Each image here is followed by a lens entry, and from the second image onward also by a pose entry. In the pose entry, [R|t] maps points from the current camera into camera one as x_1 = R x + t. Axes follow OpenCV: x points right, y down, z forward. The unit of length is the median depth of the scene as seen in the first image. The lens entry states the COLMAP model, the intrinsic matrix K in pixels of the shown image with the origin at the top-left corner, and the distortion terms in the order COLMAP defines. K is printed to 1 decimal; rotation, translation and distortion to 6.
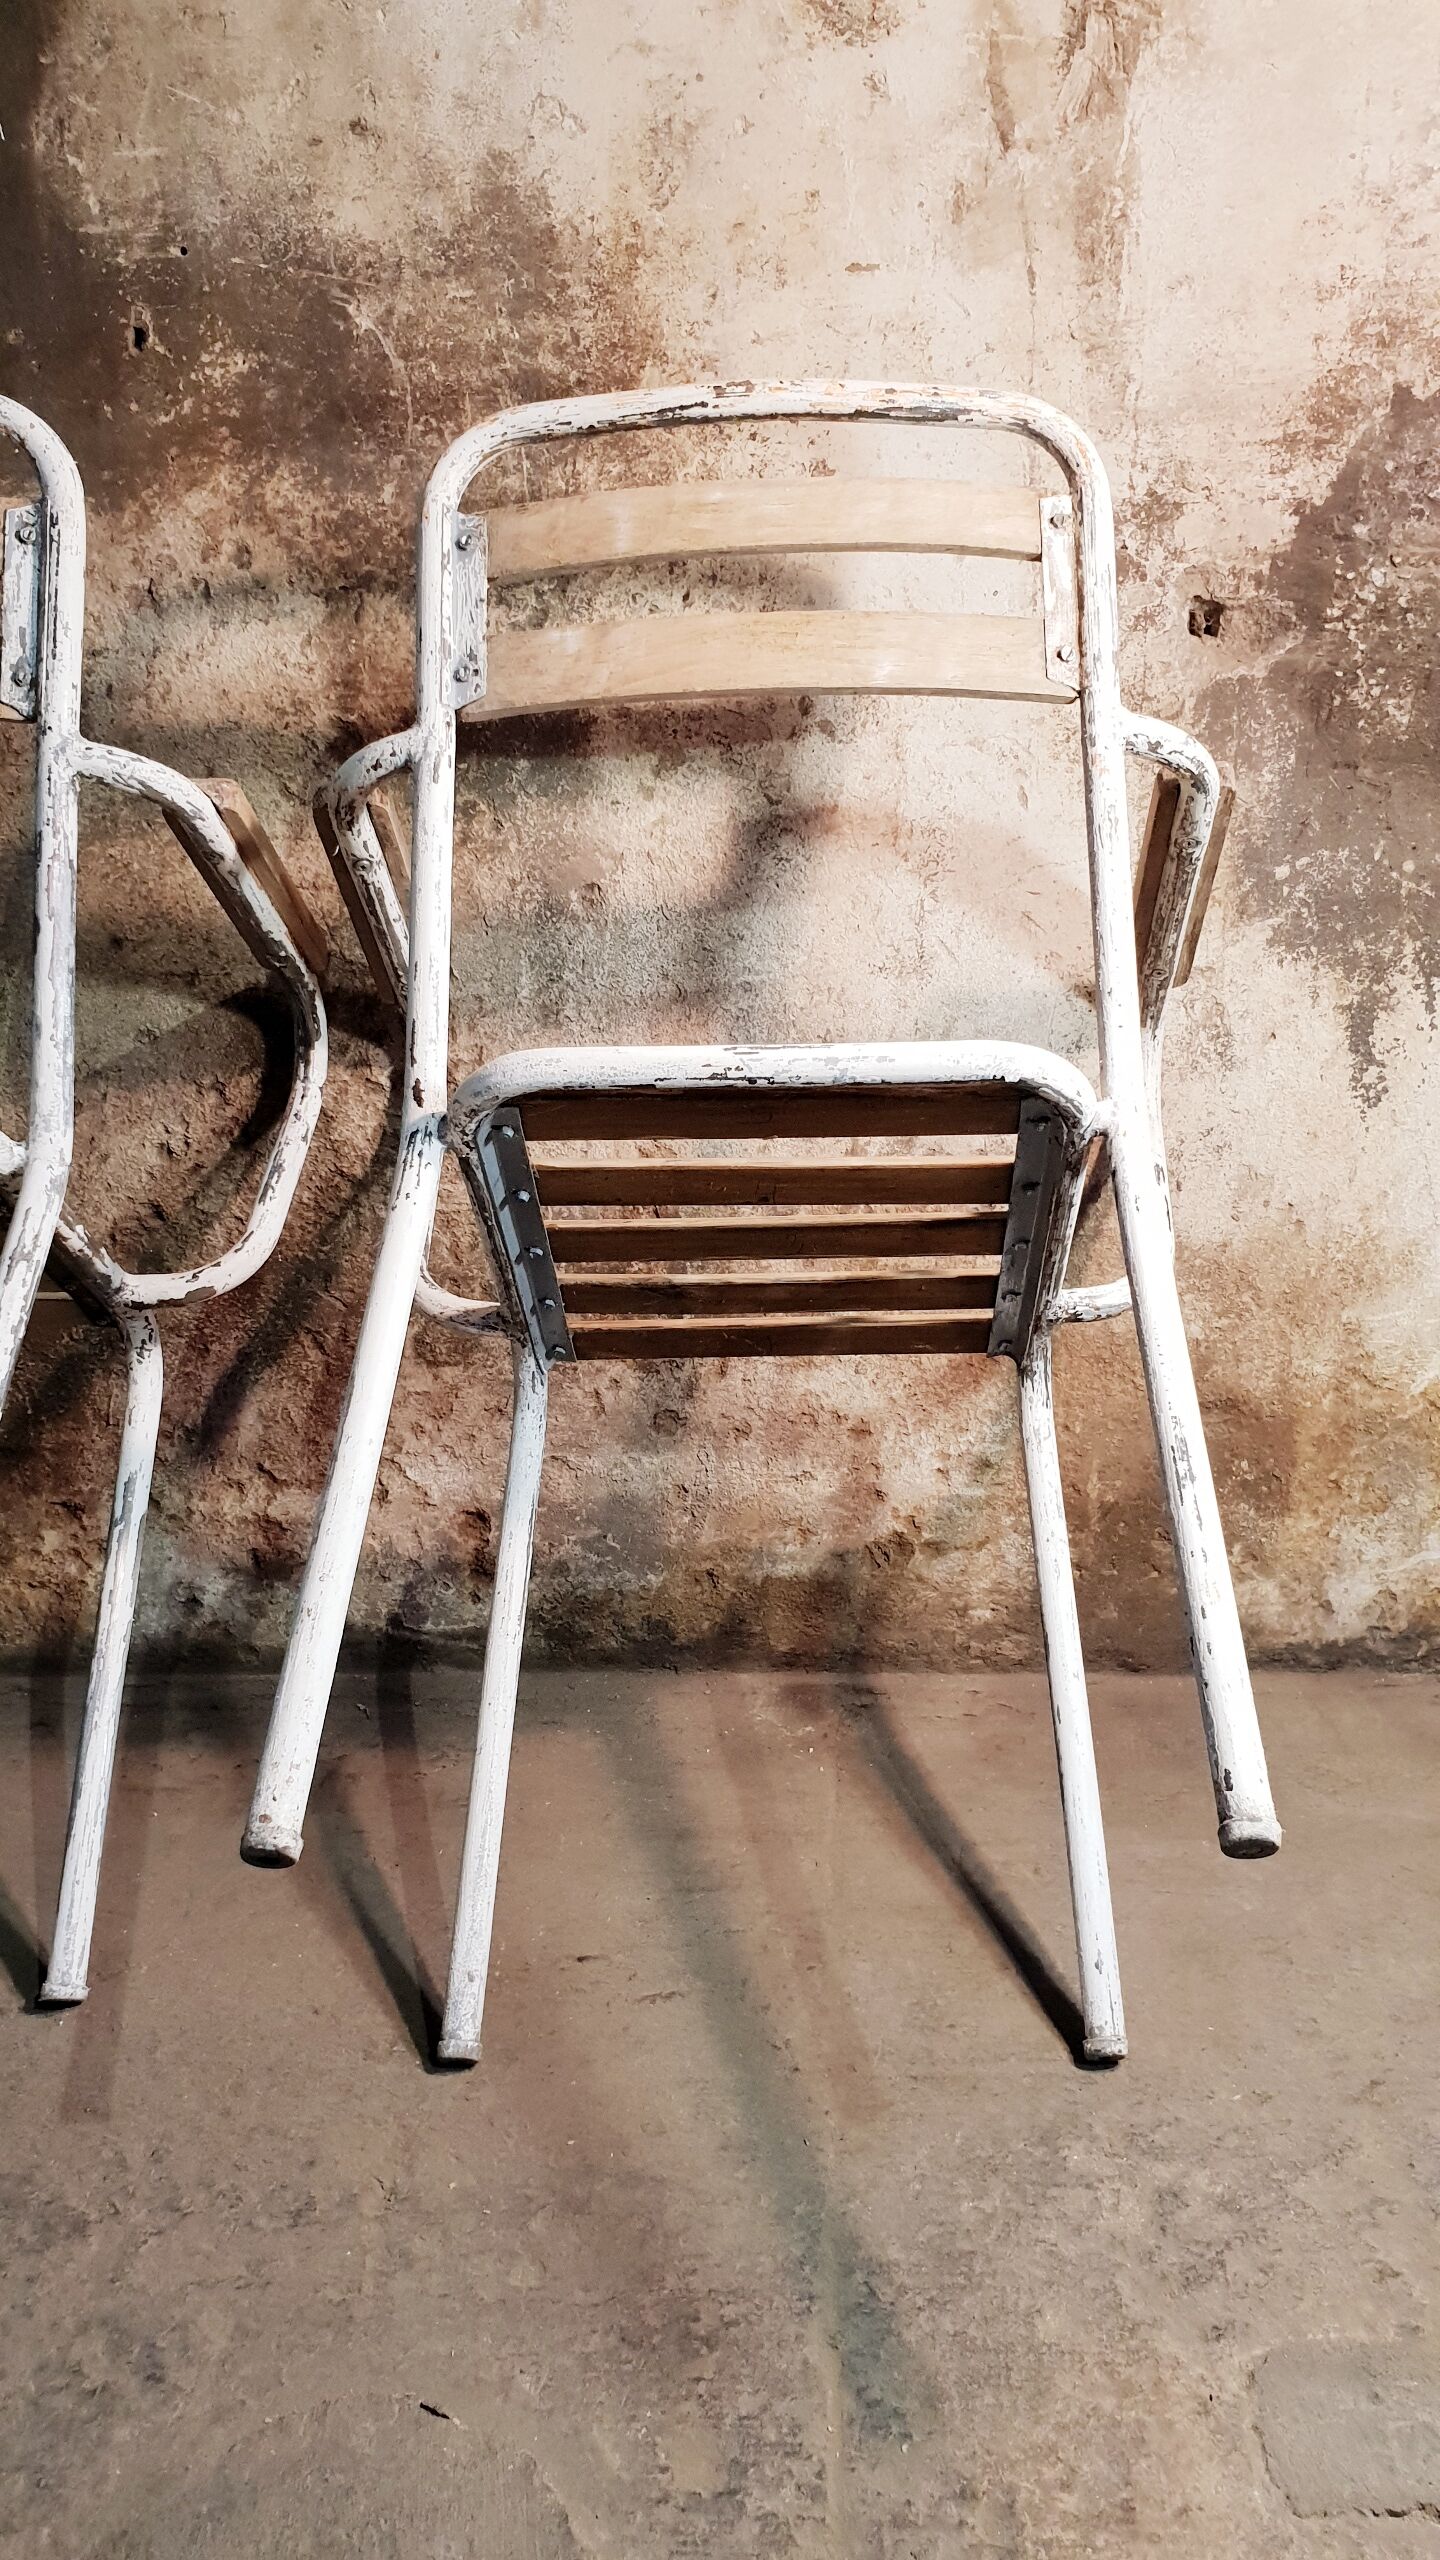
lens RADIAL K [[2041.8, 0, 752.3], [0, 2041.8, 1254.8], [0, 0, 1]] dist [-0.031032, 0.077209]
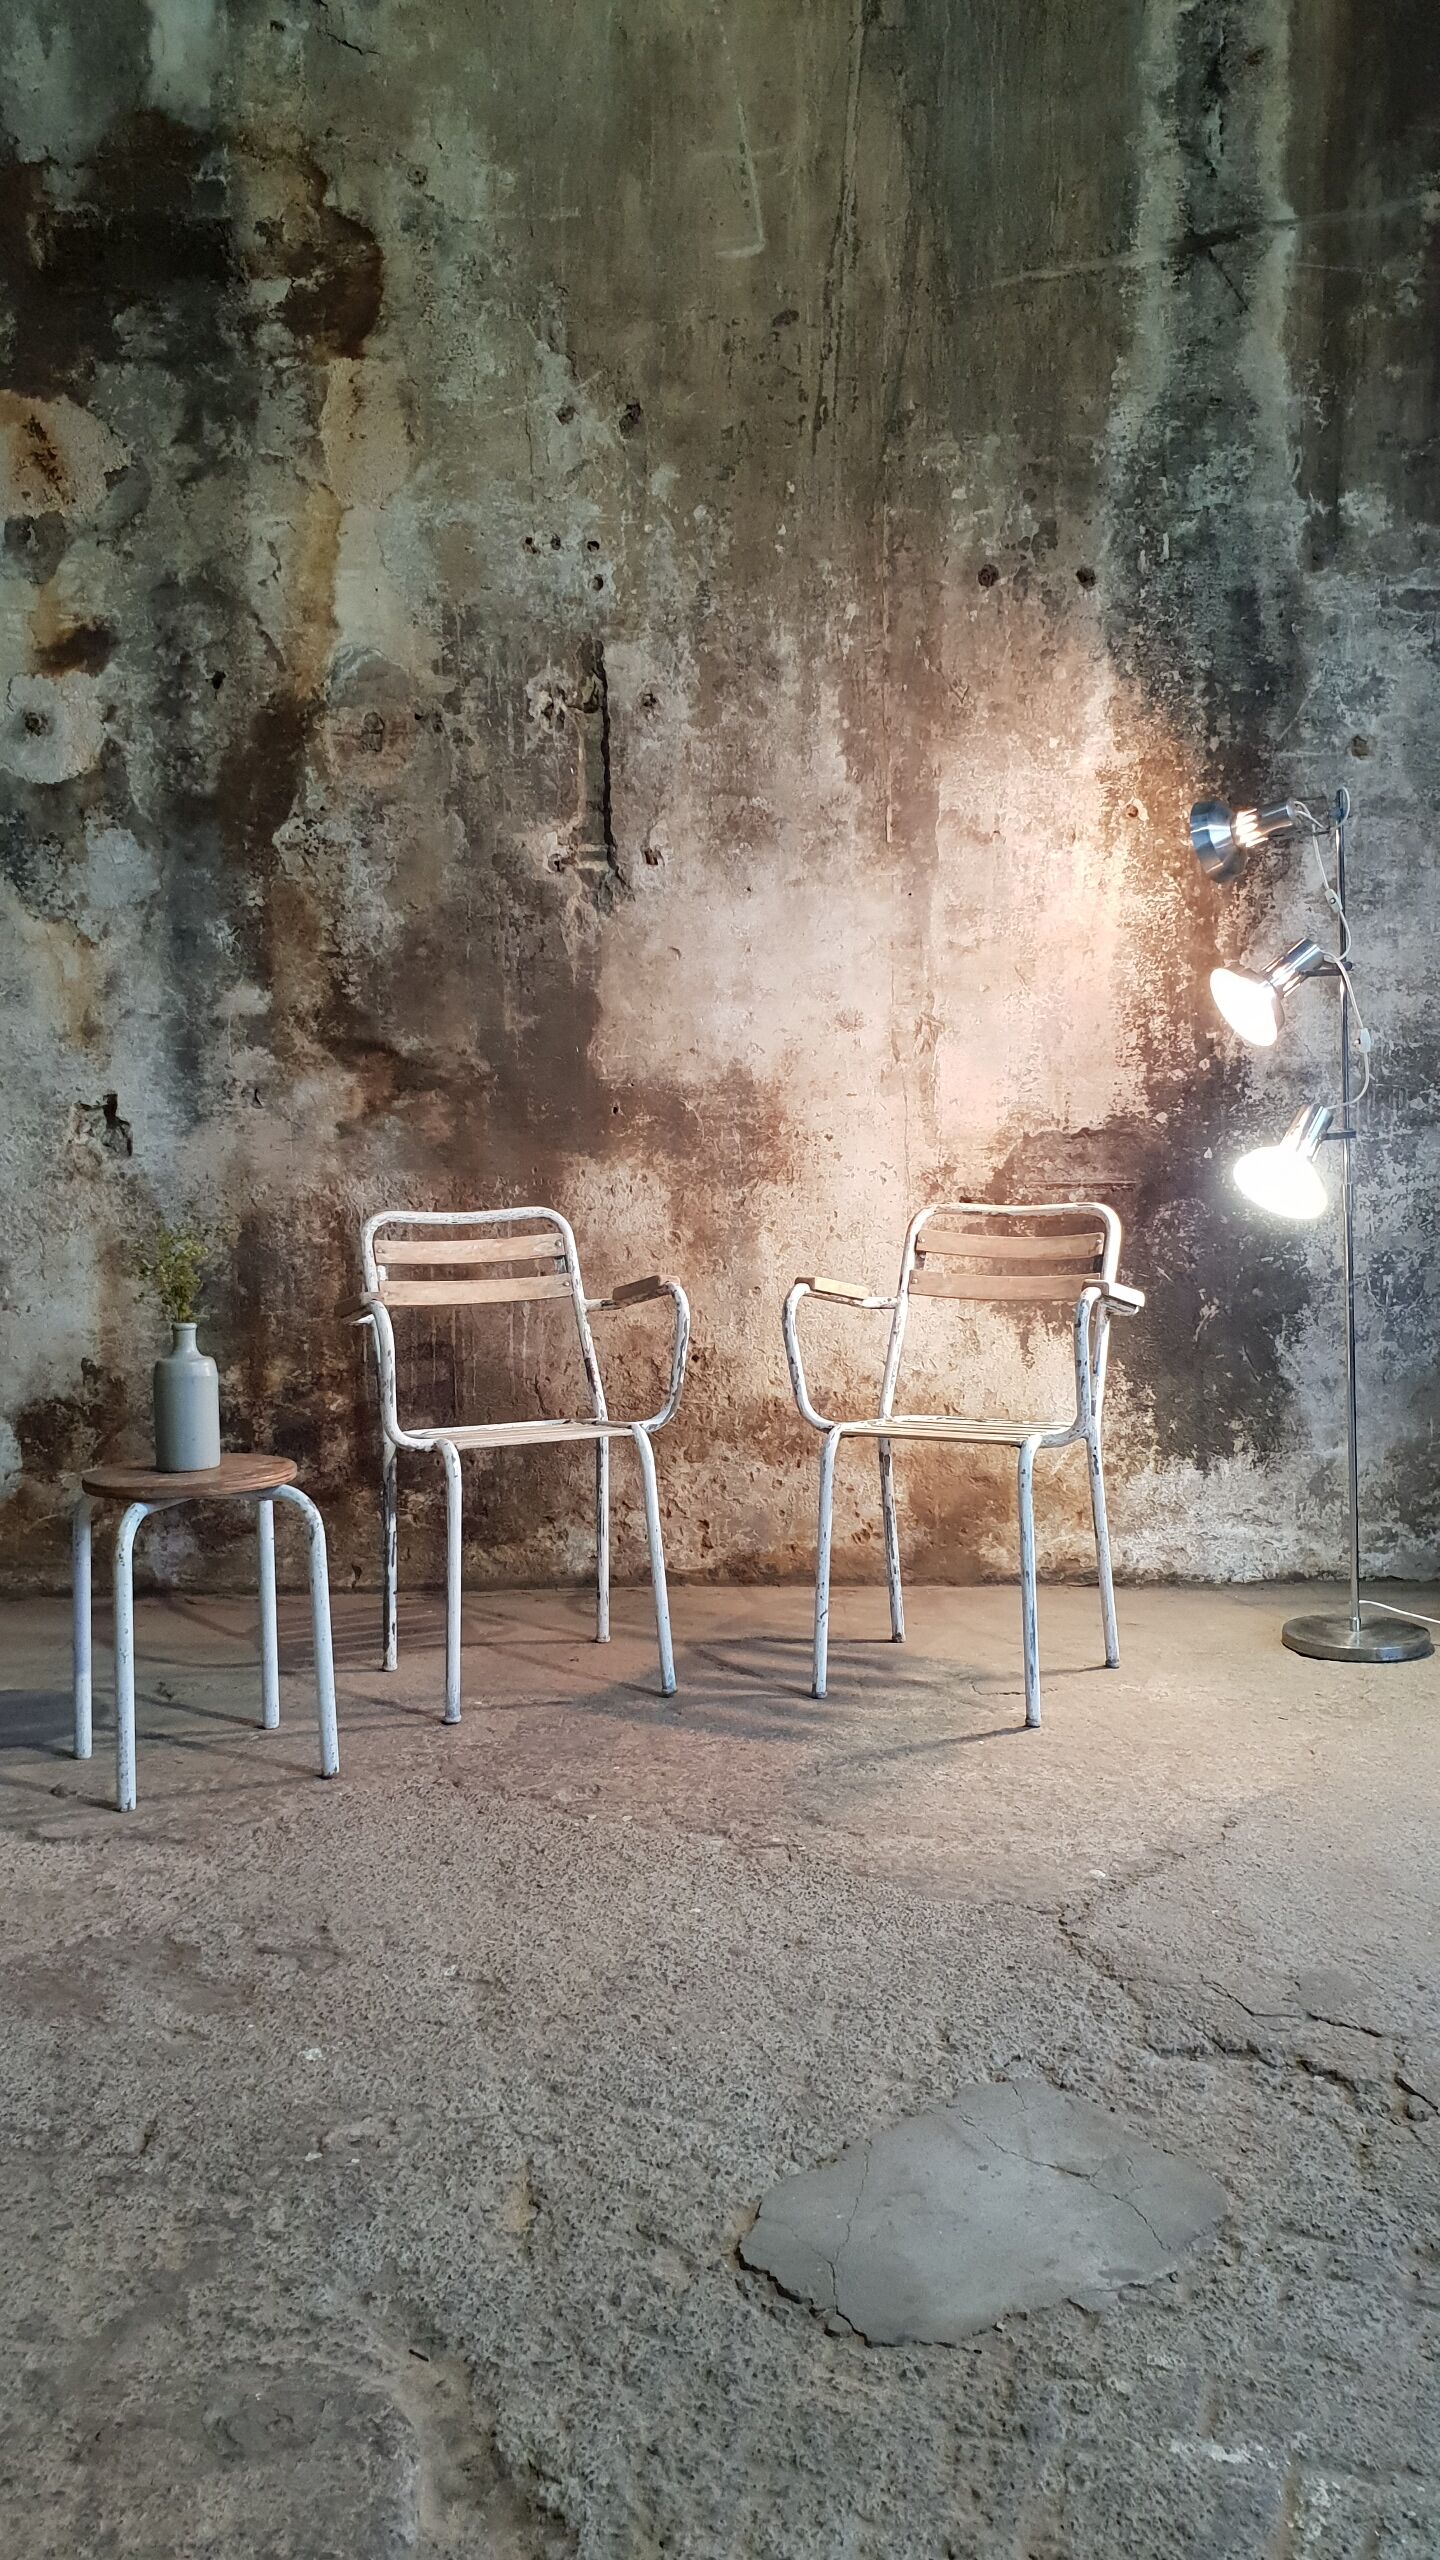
lens RADIAL K [[1984.5, 0, 738.0], [0, 1984.5, 1291.7], [0, 0, 1]] dist [0.354323, -0.959266]
pose [[0.999014, 0.013180, 0.042391, -0.240967], [-0.004451, 0.979835, -0.199758, 0.413897], [-0.044169, 0.199372, 0.978928, -1.884843]]
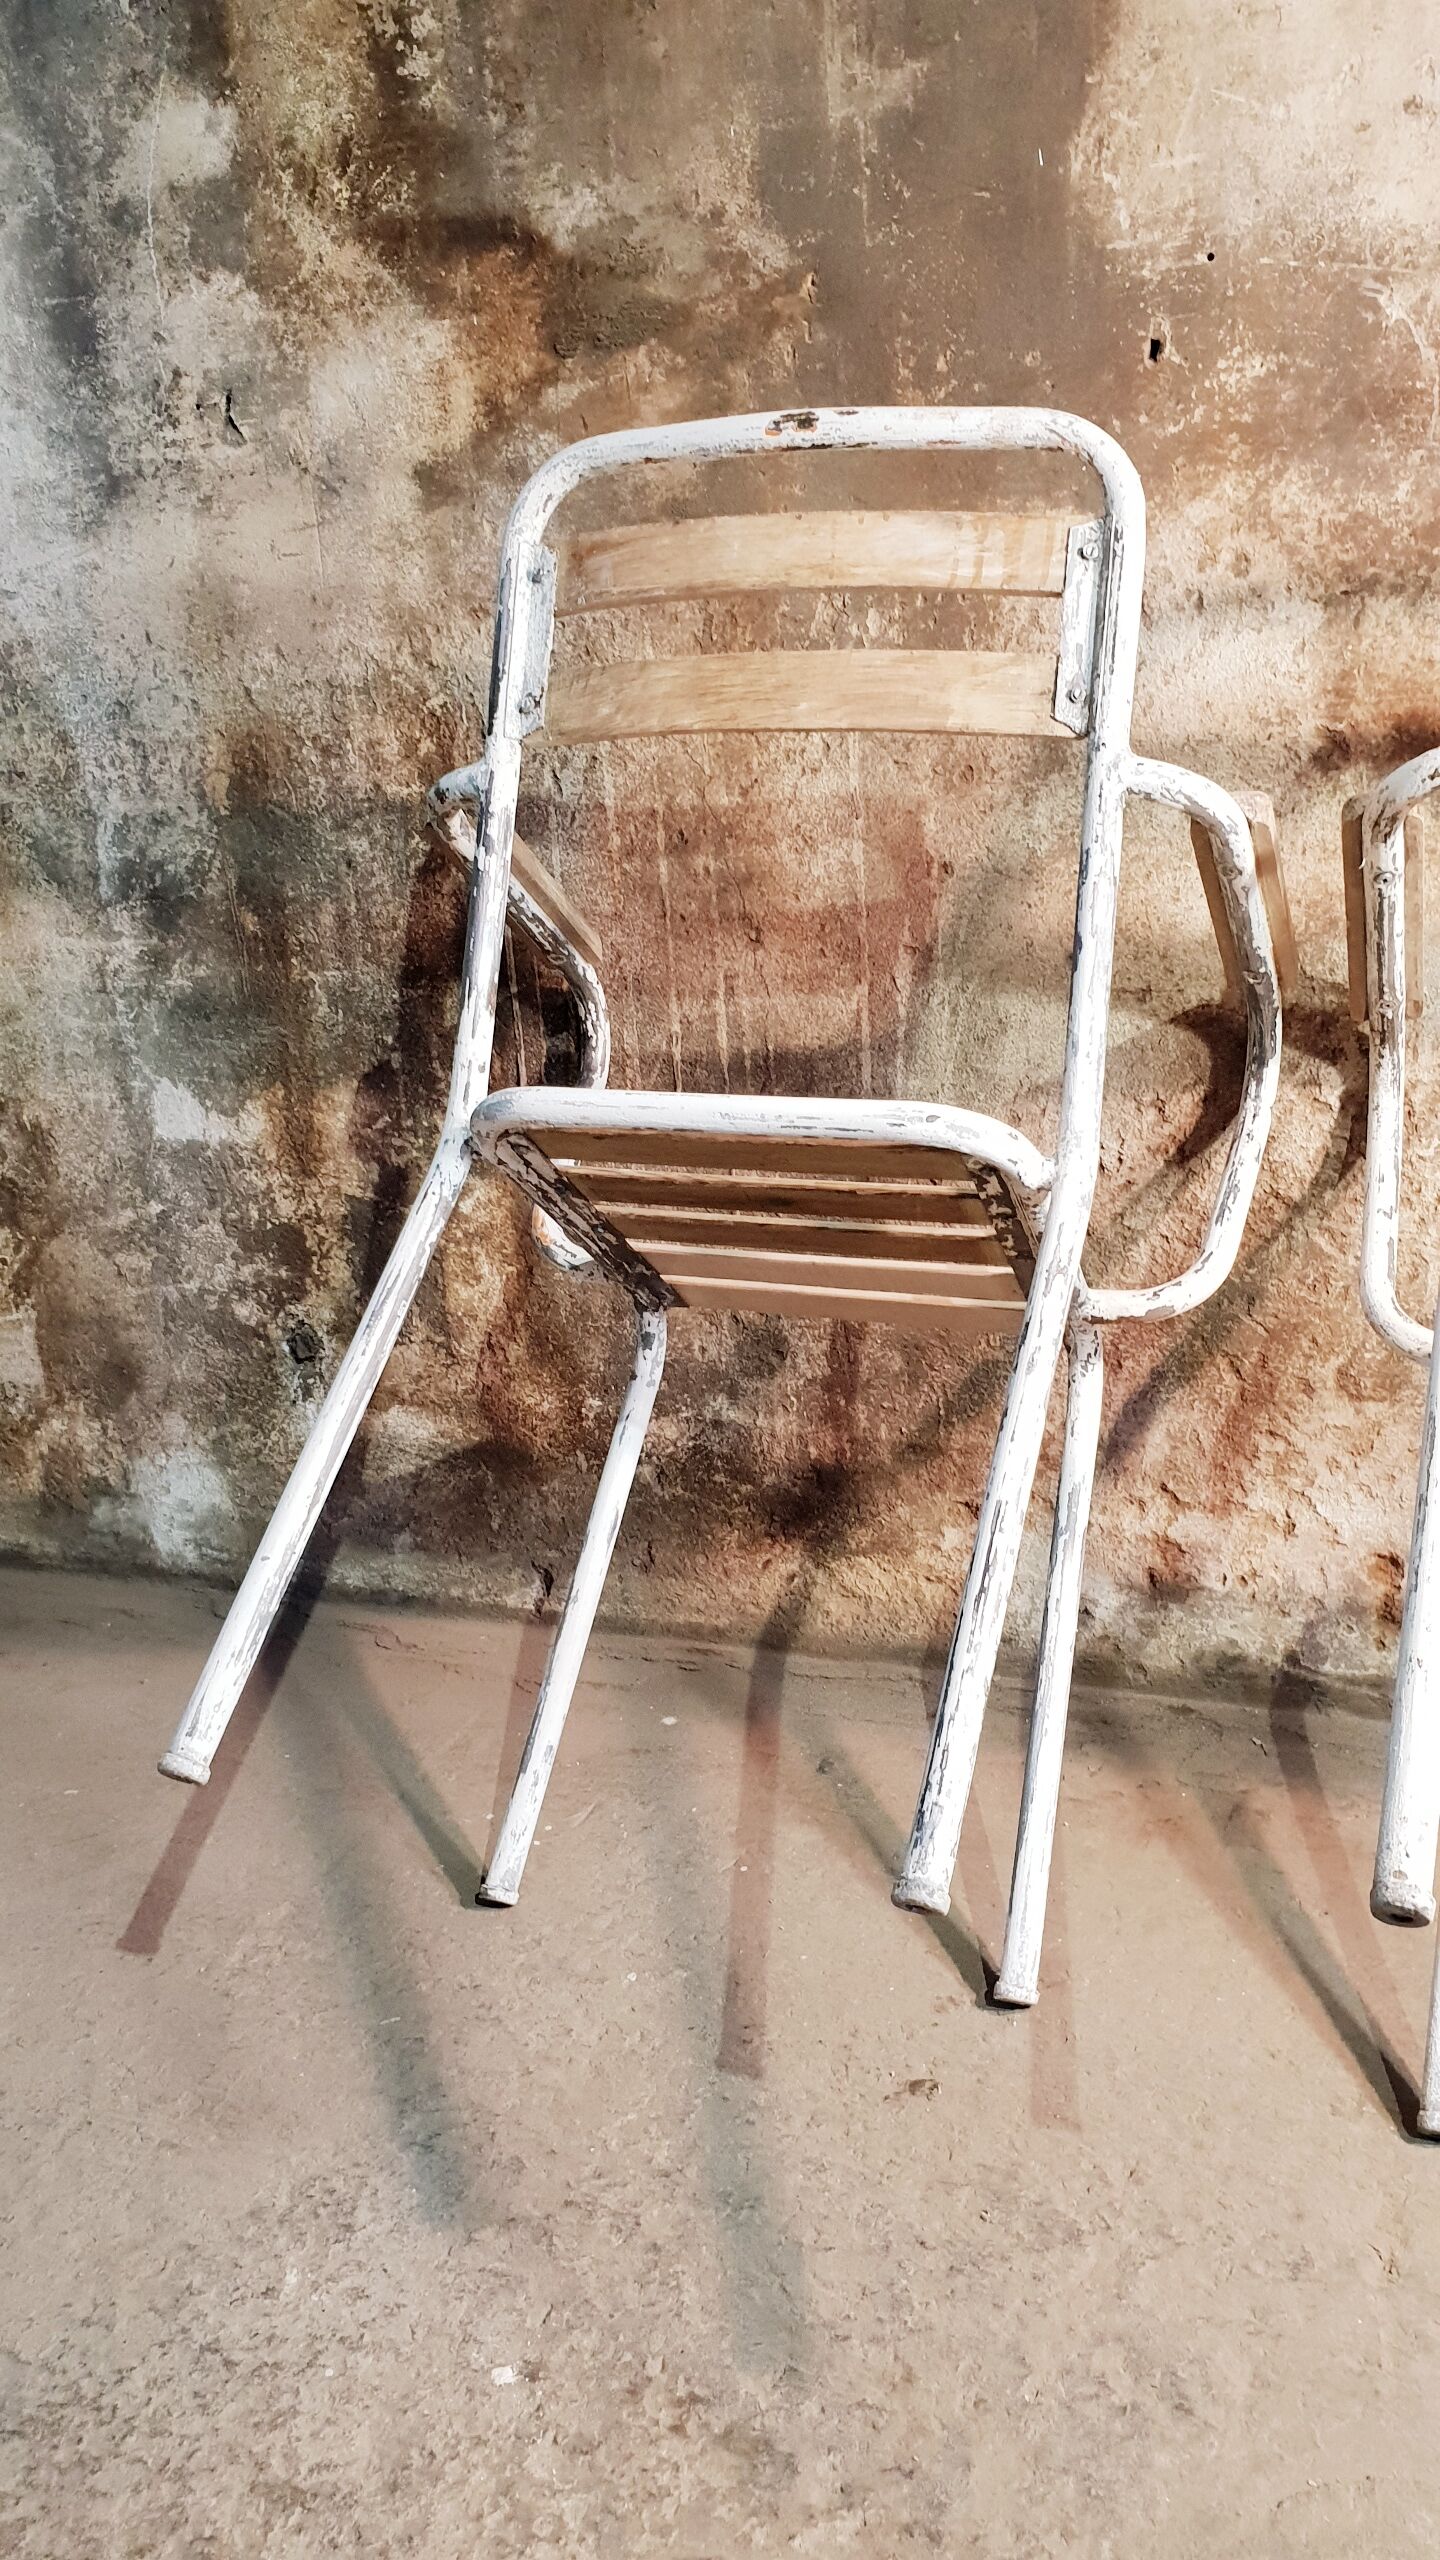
lens RADIAL K [[2040.7, 0, 765.5], [0, 2040.7, 1281.8], [0, 0, 1]] dist [-0.020364, 0.061132]
pose [[0.951565, 0.056699, -0.302175, -0.156200], [-0.054088, 0.998391, 0.017008, -0.002302], [0.302653, 0.000160, 0.953101, -0.005918]]
